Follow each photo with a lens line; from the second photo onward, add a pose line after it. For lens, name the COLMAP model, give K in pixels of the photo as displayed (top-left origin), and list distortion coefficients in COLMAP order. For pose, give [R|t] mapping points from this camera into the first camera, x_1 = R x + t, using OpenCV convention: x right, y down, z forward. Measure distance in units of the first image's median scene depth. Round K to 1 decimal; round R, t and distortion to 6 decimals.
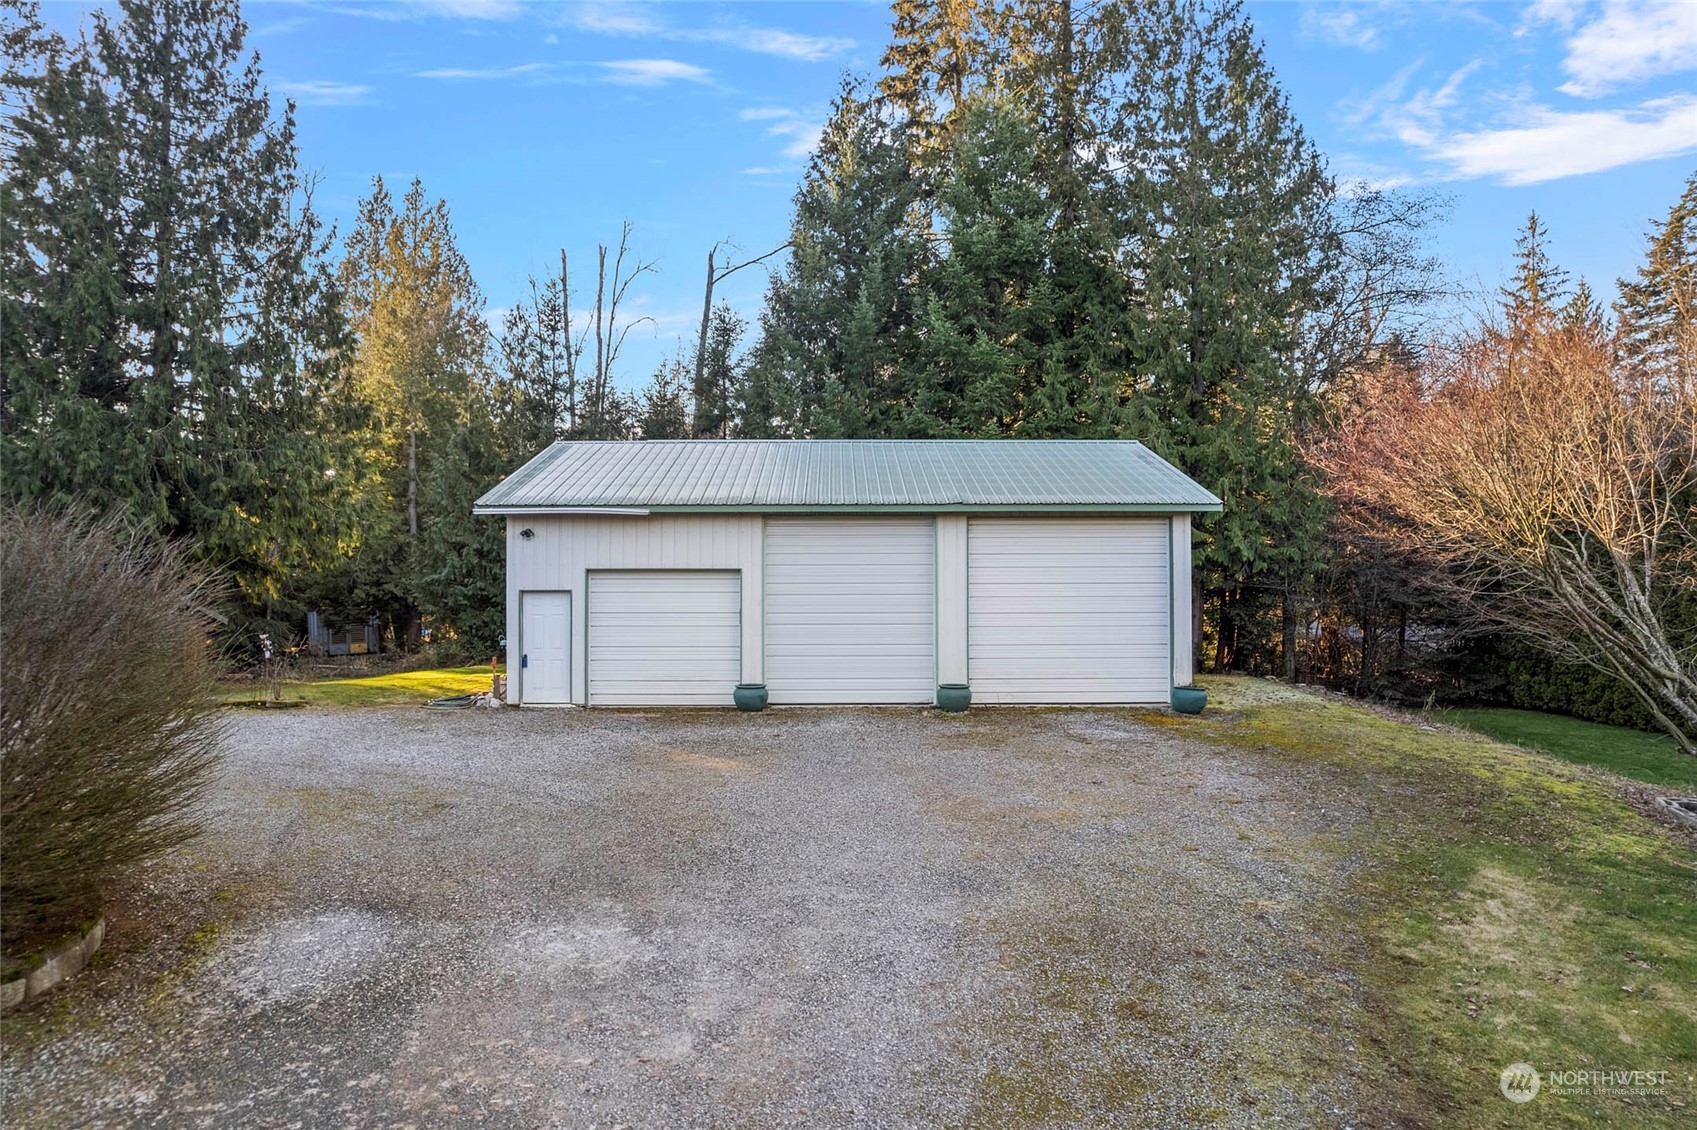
lens RADIAL K [[1067.4, 0, 848.5], [0, 1067.4, 565.0], [0, 0, 1]] dist [0.000378, 0.000110]
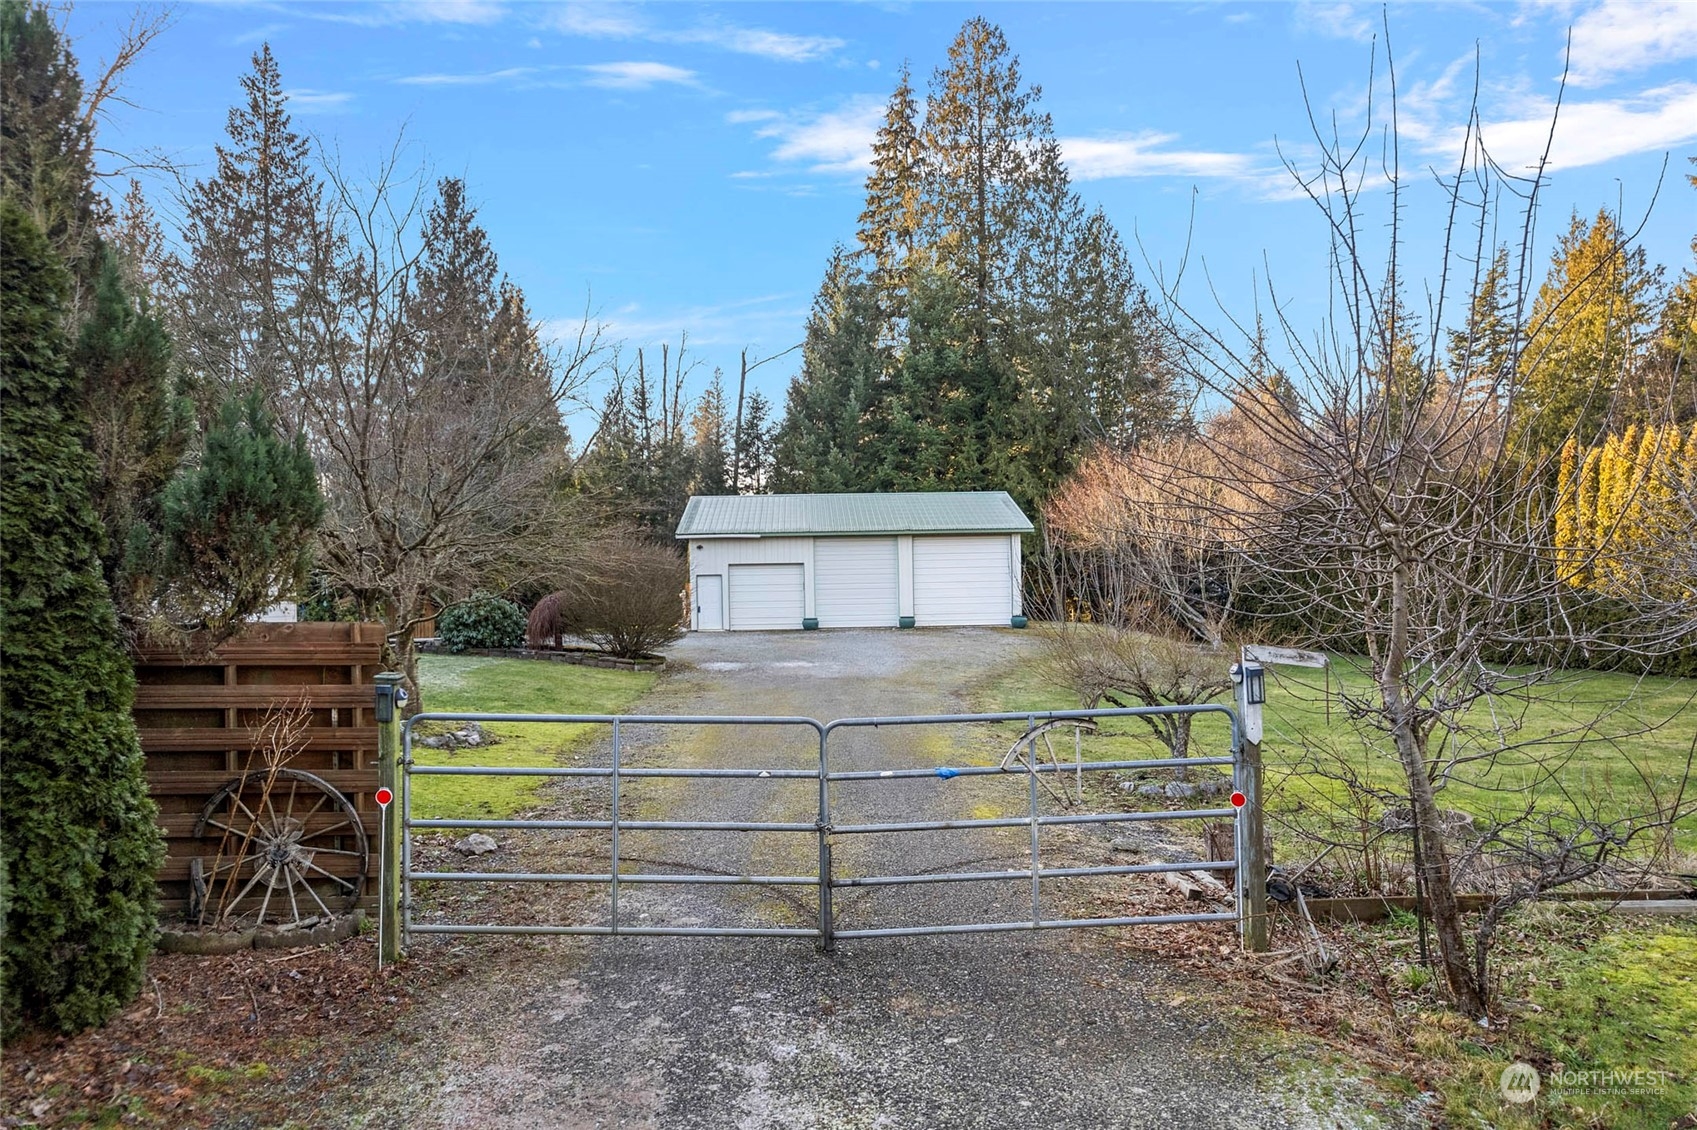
lens RADIAL K [[1089.5, 0, 848.5], [0, 1089.5, 565.0], [0, 0, 1]] dist [-0.000921, -0.000280]
pose [[0.999883, -0.014550, 0.004722, -0.001500], [0.014581, 0.999871, -0.006689, 0.012085], [-0.004624, 0.006757, 0.999966, -0.649623]]
